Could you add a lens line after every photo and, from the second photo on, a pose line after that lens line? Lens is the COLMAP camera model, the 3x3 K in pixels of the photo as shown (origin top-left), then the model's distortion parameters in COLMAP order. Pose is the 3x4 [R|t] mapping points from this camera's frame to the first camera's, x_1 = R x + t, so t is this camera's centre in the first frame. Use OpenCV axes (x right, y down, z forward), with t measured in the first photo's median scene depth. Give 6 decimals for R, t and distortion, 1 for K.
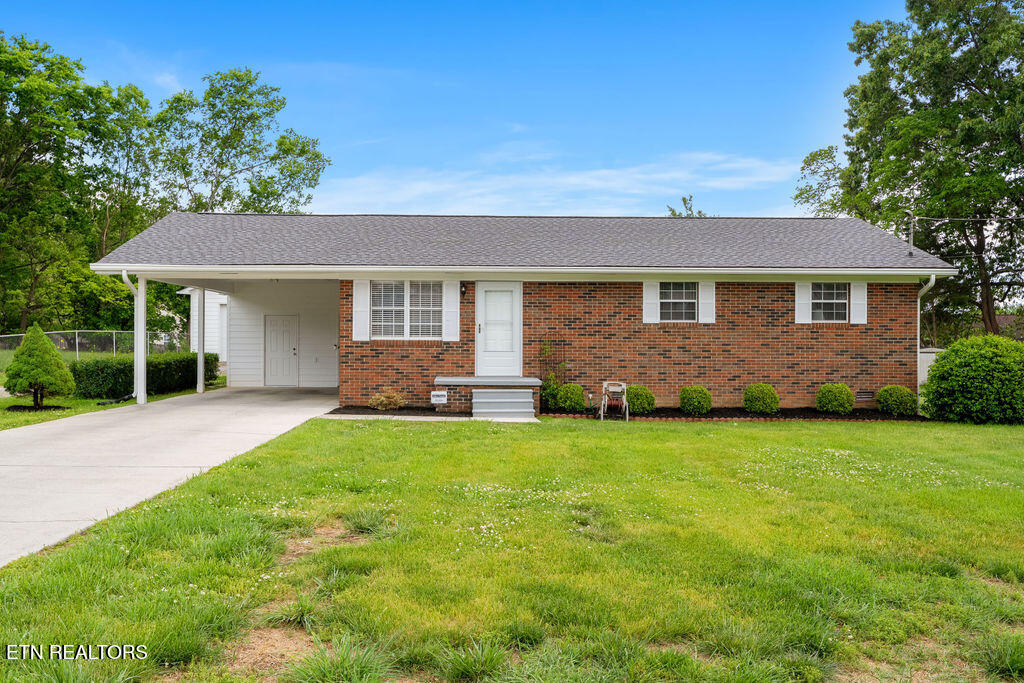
lens RADIAL K [[911.8, 0, 503.6], [0, 911.8, 340.6], [0, 0, 1]] dist [0.012218, -0.006353]
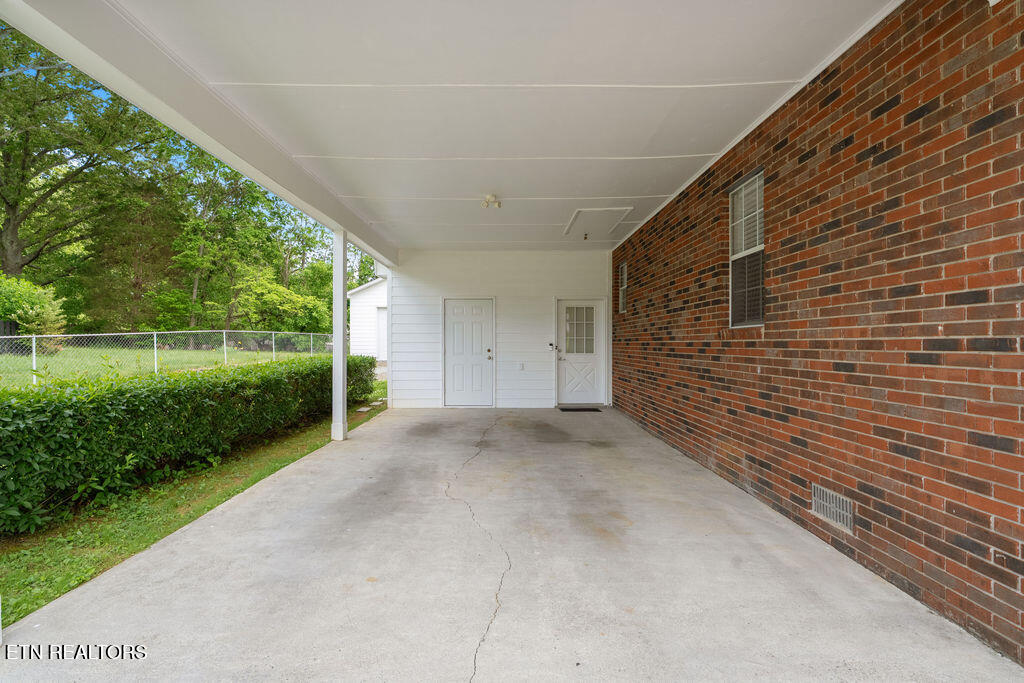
lens RADIAL K [[460.0, 0, 508.4], [0, 460.0, 343.2], [0, 0, 1]] dist [-0.003345, -0.000428]
pose [[0.999481, -0.005637, -0.031722, -0.279429], [0.005602, 0.999984, -0.001189, 0.005632], [0.031728, 0.001011, 0.999496, 0.912633]]
